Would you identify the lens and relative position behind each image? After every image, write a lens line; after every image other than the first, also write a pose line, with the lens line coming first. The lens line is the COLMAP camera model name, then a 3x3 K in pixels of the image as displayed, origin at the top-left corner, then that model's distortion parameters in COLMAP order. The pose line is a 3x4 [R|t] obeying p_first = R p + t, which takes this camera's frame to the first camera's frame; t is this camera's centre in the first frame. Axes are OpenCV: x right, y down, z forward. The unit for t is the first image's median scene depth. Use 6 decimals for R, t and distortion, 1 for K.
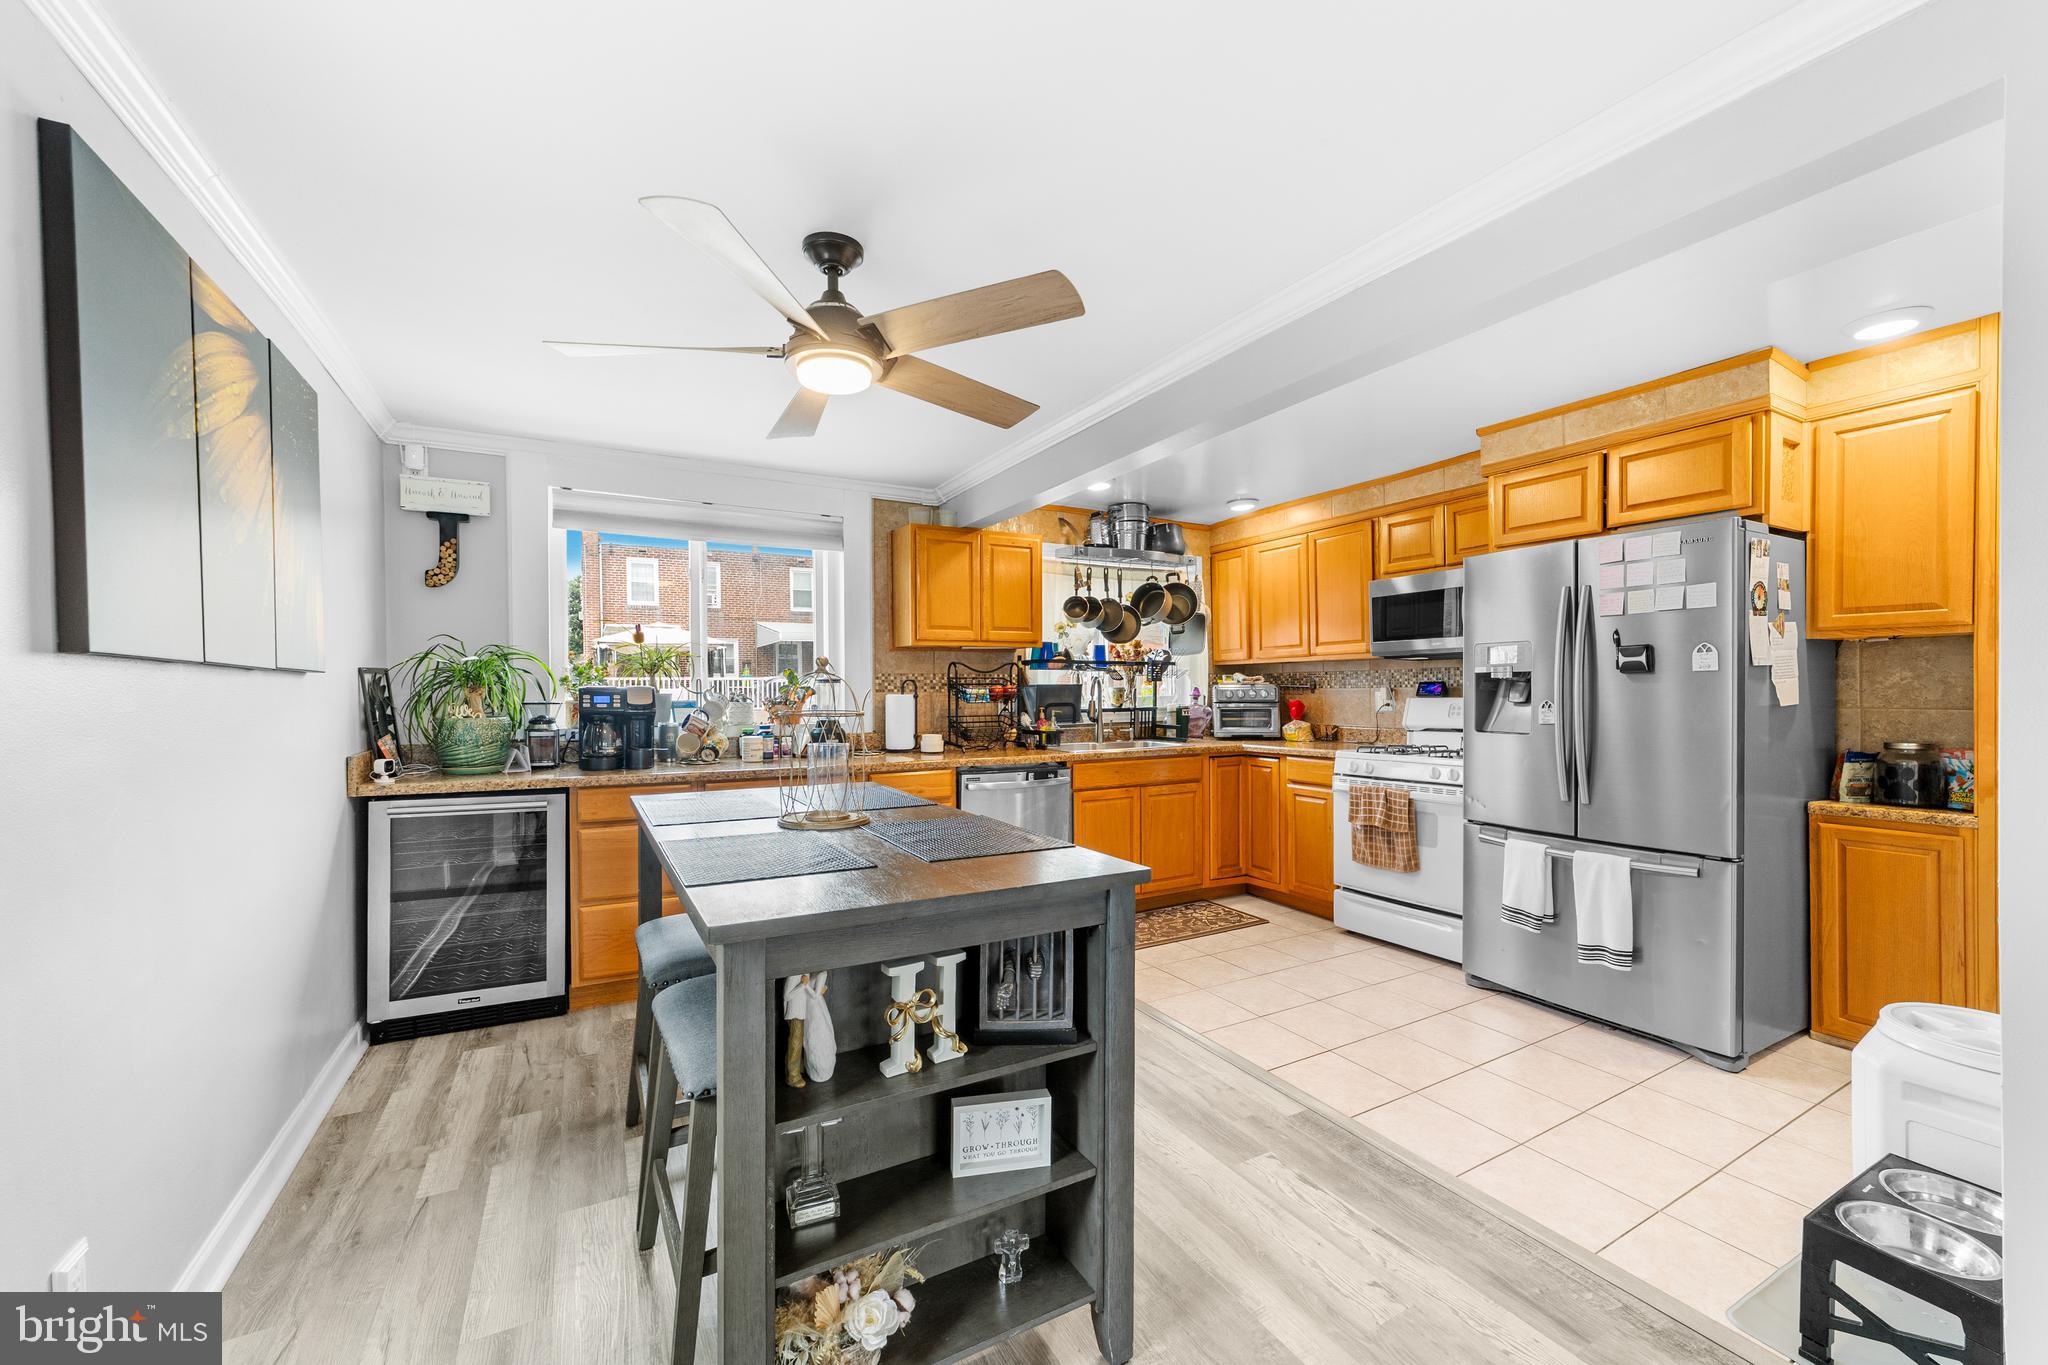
lens RADIAL K [[800.5, 0, 1032.2], [0, 800.5, 693.6], [0, 0, 1]] dist [-0.002279, -0.000037]
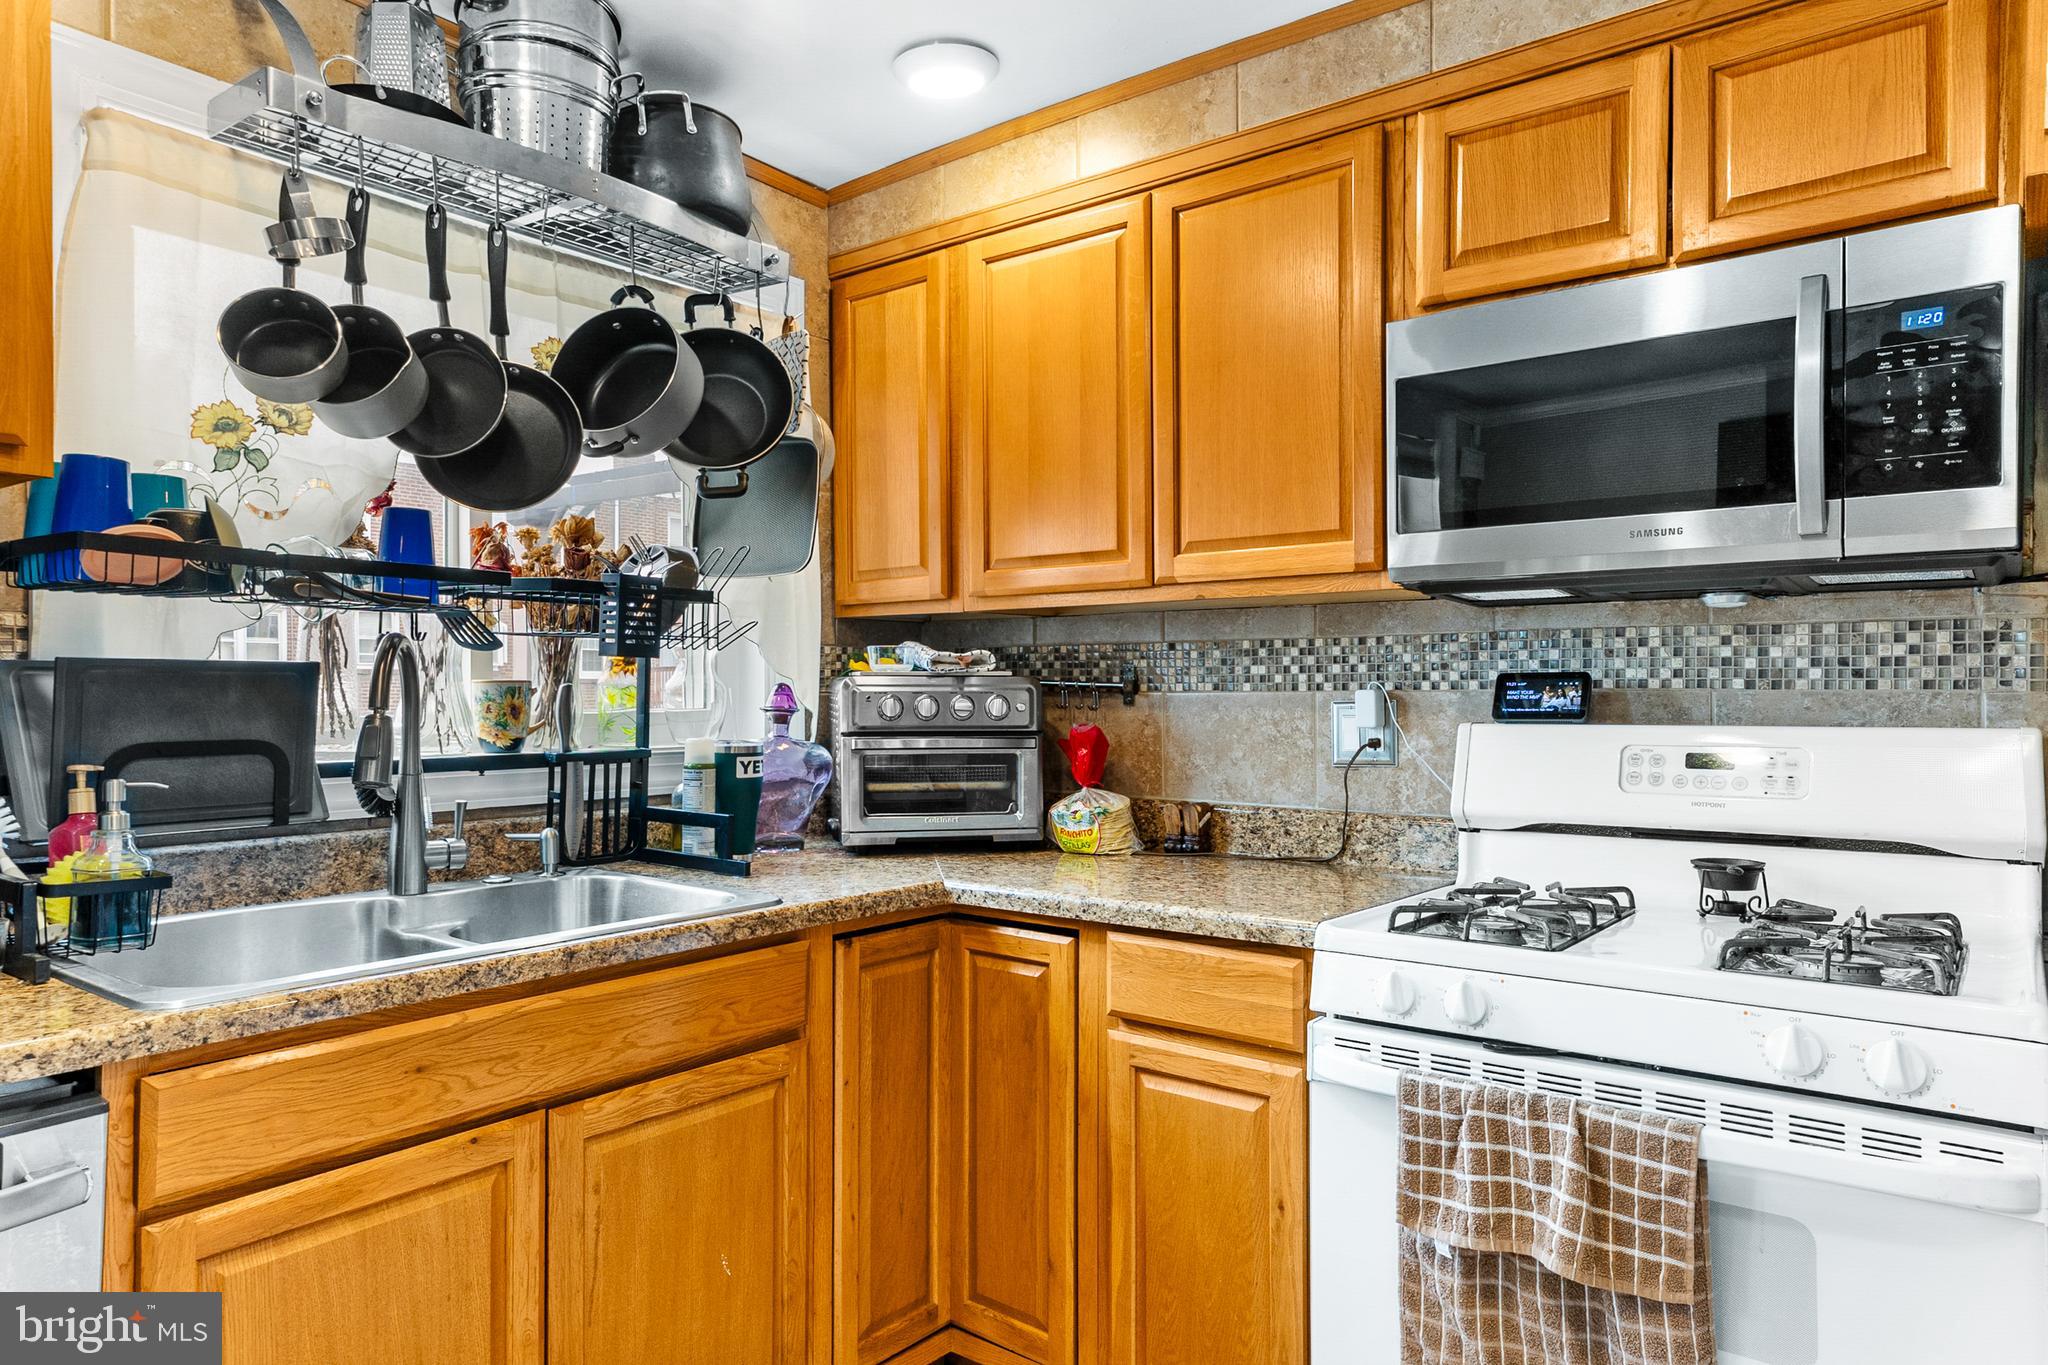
lens RADIAL K [[1247.7, 0, 1026.5], [0, 1247.7, 690.7], [0, 0, 1]] dist [0.007416, 0.001975]
pose [[0.918244, 0.011717, 0.395841, 0.105080], [-0.008521, 0.999915, -0.009833, -0.001323], [-0.395923, 0.005656, 0.918266, 0.545539]]
